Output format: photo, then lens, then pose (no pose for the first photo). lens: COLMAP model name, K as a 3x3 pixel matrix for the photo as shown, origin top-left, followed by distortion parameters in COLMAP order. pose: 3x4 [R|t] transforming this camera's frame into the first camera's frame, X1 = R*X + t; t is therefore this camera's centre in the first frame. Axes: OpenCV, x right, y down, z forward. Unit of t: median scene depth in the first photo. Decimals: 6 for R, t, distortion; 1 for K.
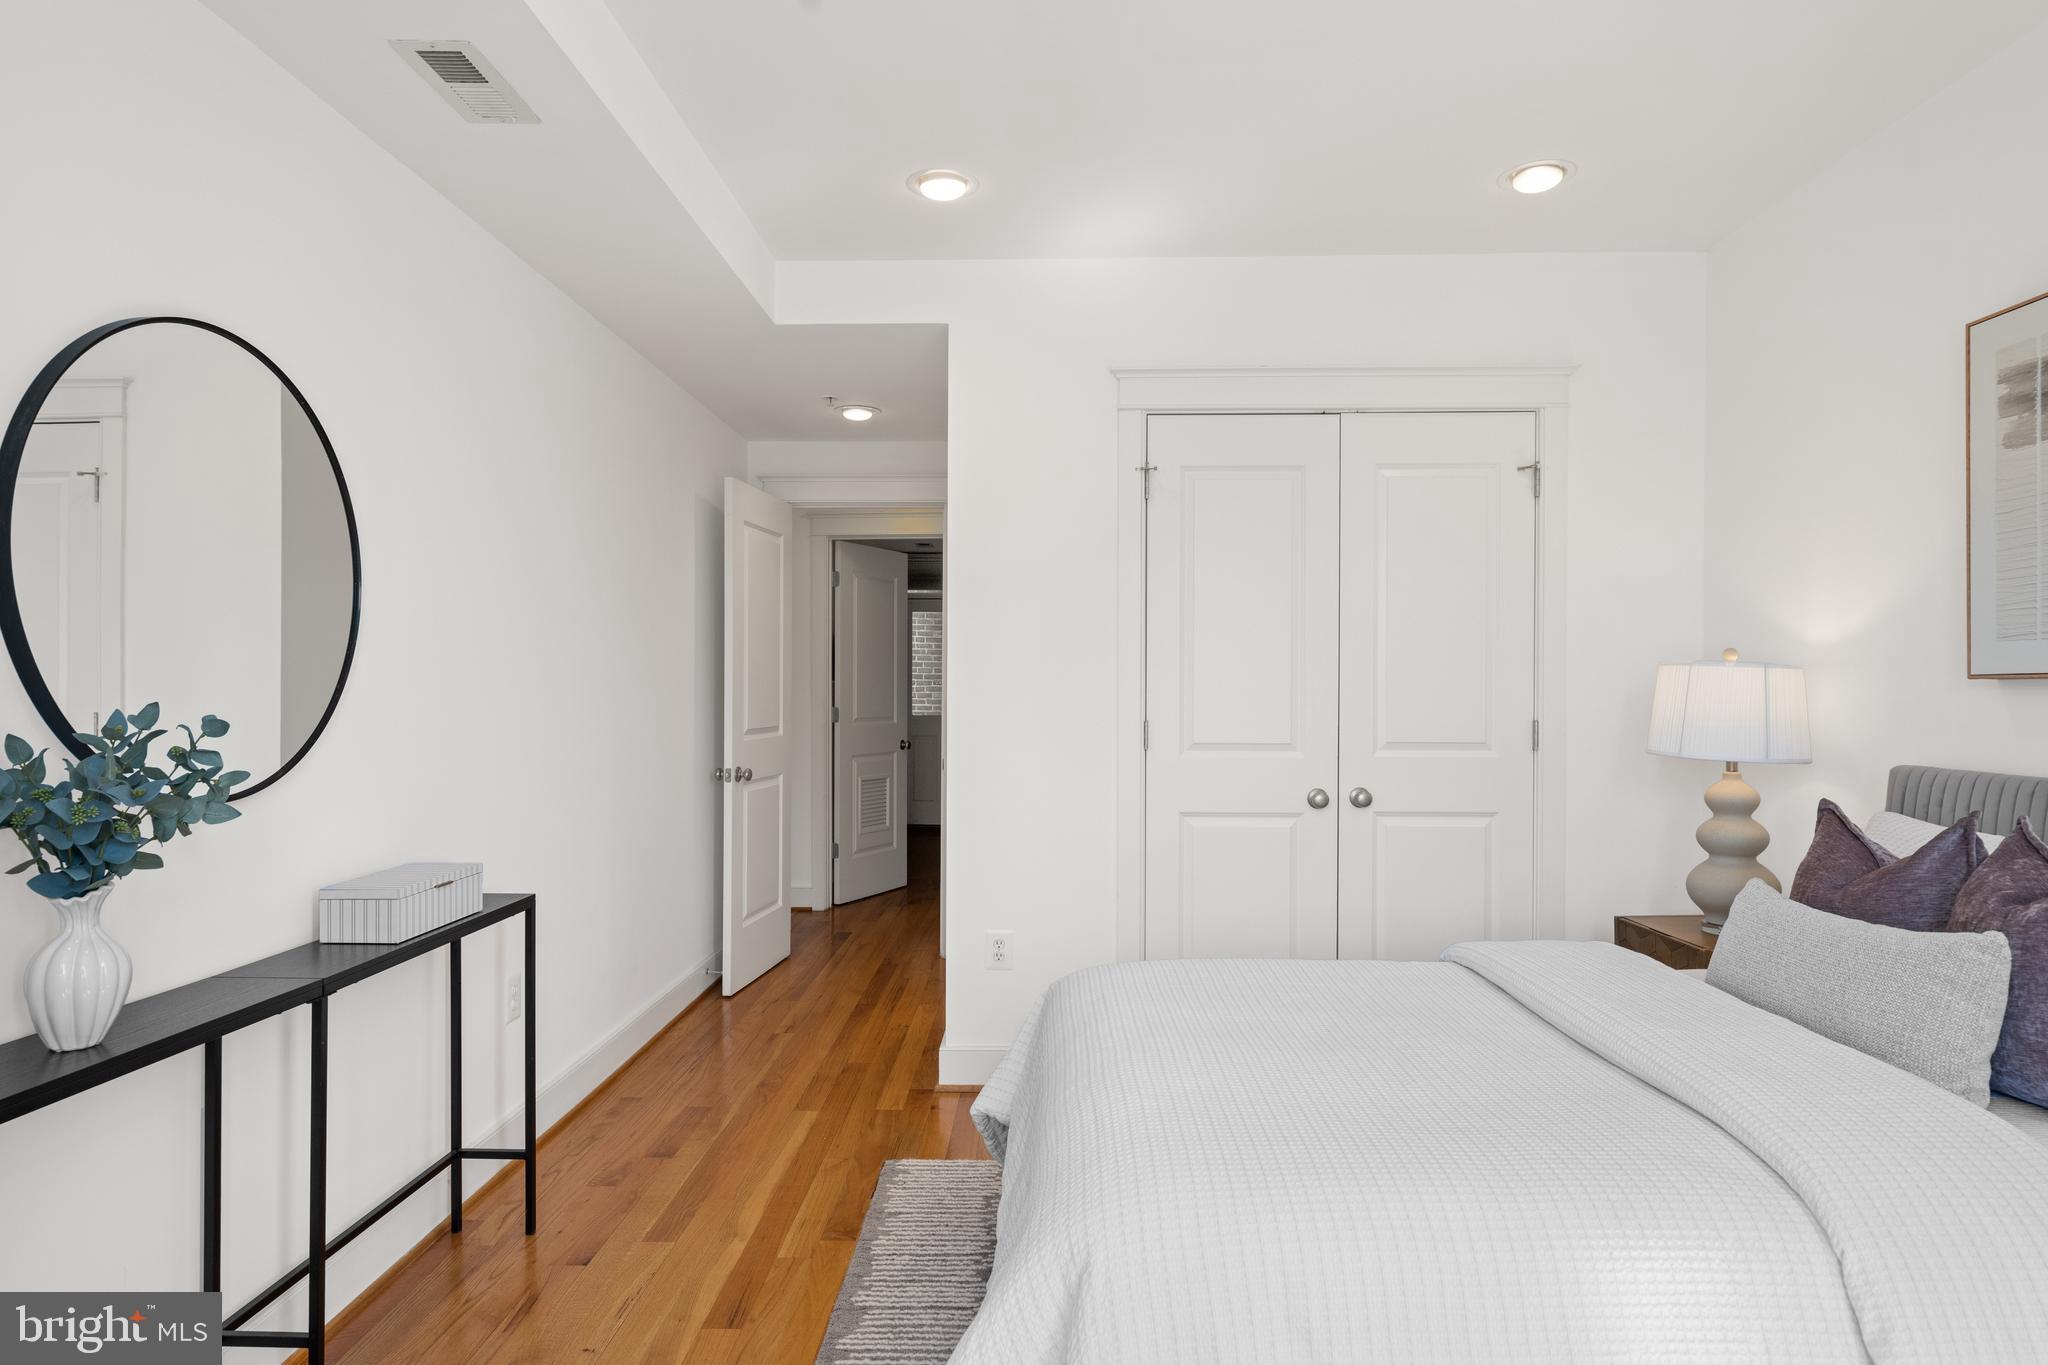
lens RADIAL K [[1169.5, 0, 1020.6], [0, 1169.5, 690.6], [0, 0, 1]] dist [0.004999, -0.000672]
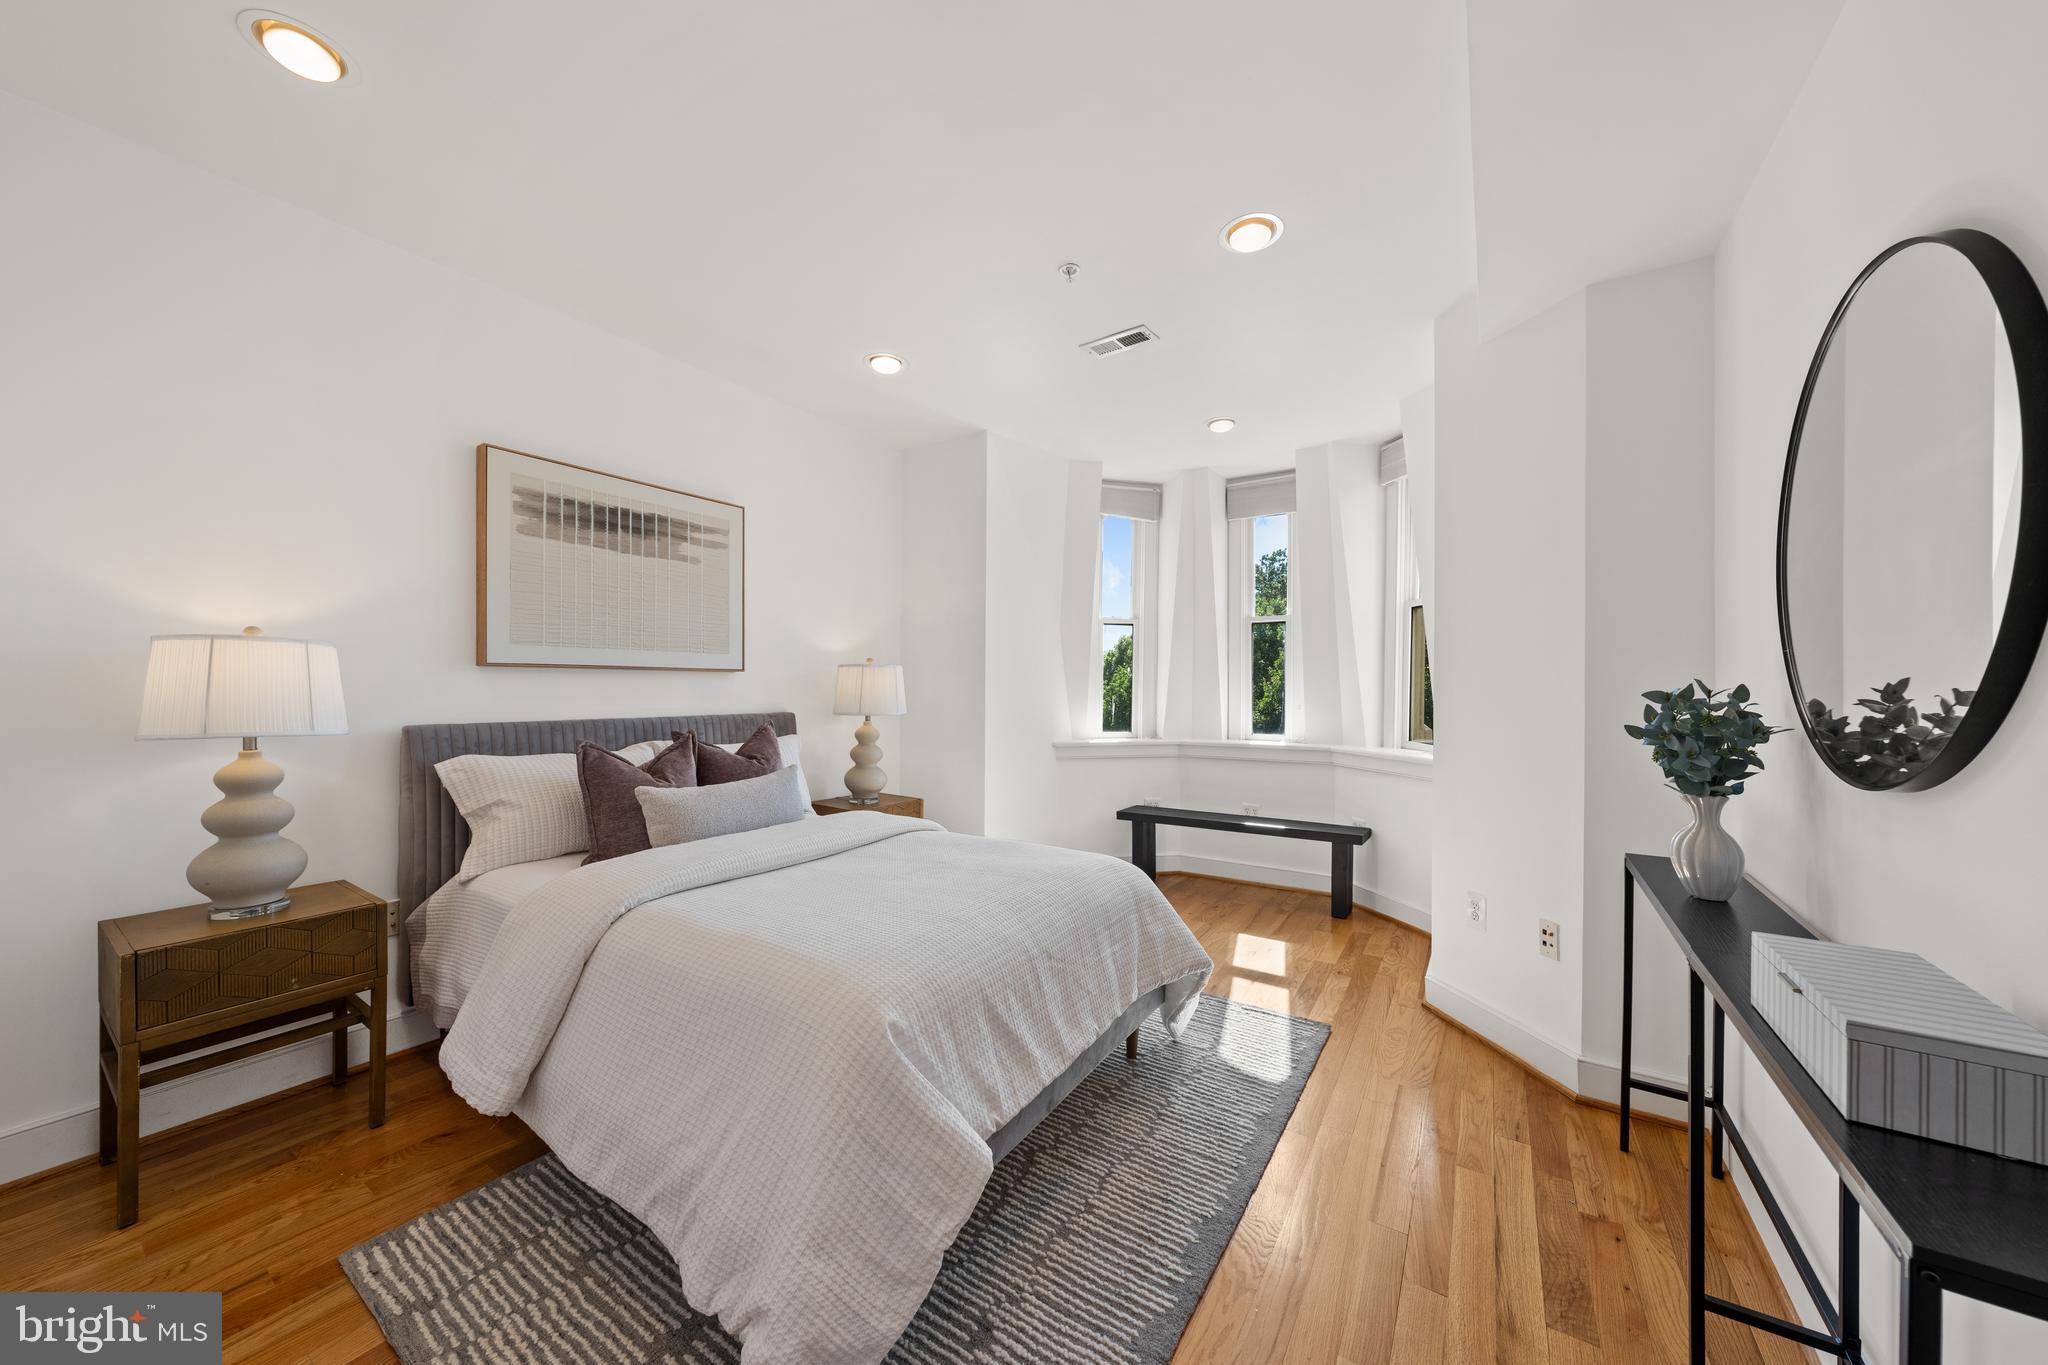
lens RADIAL K [[700.9, 0, 1037.6], [0, 700.9, 693.5], [0, 0, 1]] dist [-0.000248, 0.000734]
pose [[-0.831533, -0.005937, 0.555443, -0.367924], [-0.006830, 0.999977, 0.000463, 0.024313], [-0.555433, -0.003408, -0.831554, 1.425403]]
